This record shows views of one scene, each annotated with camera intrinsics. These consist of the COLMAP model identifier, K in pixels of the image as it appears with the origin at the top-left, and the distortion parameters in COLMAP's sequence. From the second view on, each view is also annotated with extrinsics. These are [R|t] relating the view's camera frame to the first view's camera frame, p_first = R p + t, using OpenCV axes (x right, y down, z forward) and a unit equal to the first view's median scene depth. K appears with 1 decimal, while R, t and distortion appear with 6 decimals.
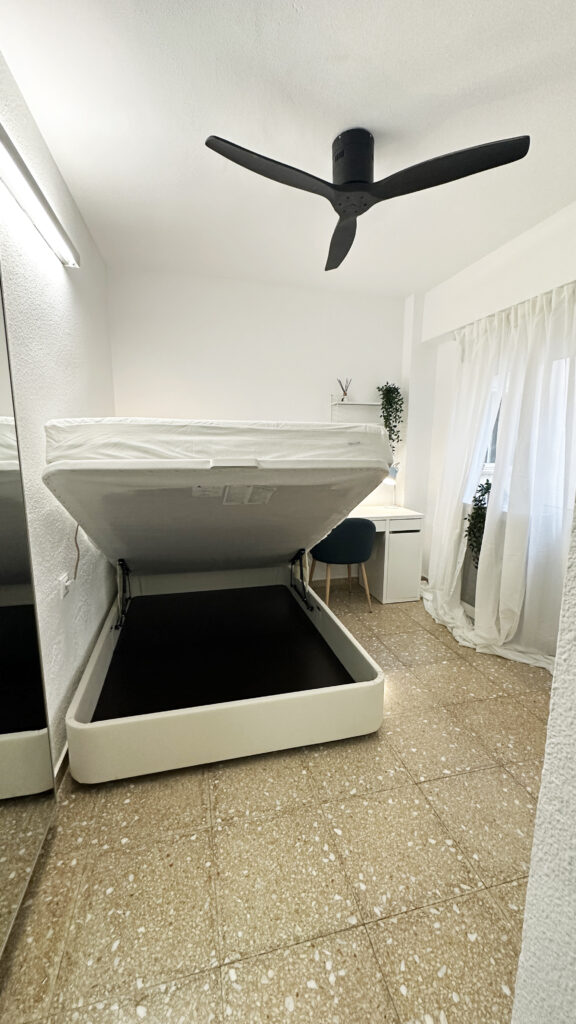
lens RADIAL K [[405.7, 0, 290.7], [0, 405.7, 510.1], [0, 0, 1]] dist [-0.006014, 0.000134]
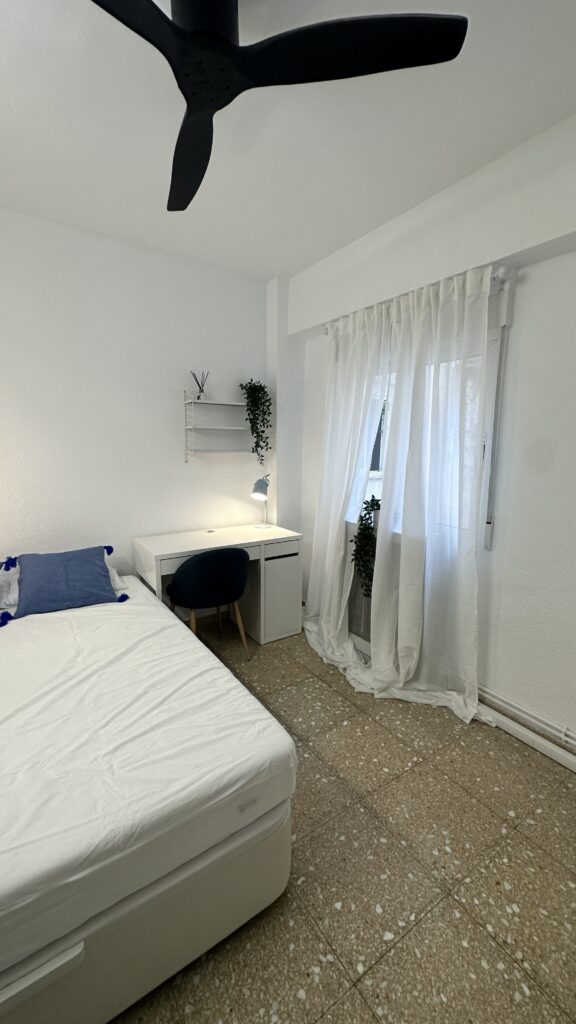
lens RADIAL K [[405.7, 0, 292.8], [0, 405.7, 512.5], [0, 0, 1]] dist [-0.006014, 0.000134]
pose [[0.936863, -0.052927, 0.345668, 0.016505], [0.051183, 0.998589, 0.014176, -0.057445], [-0.345930, 0.004412, 0.938250, 0.225943]]
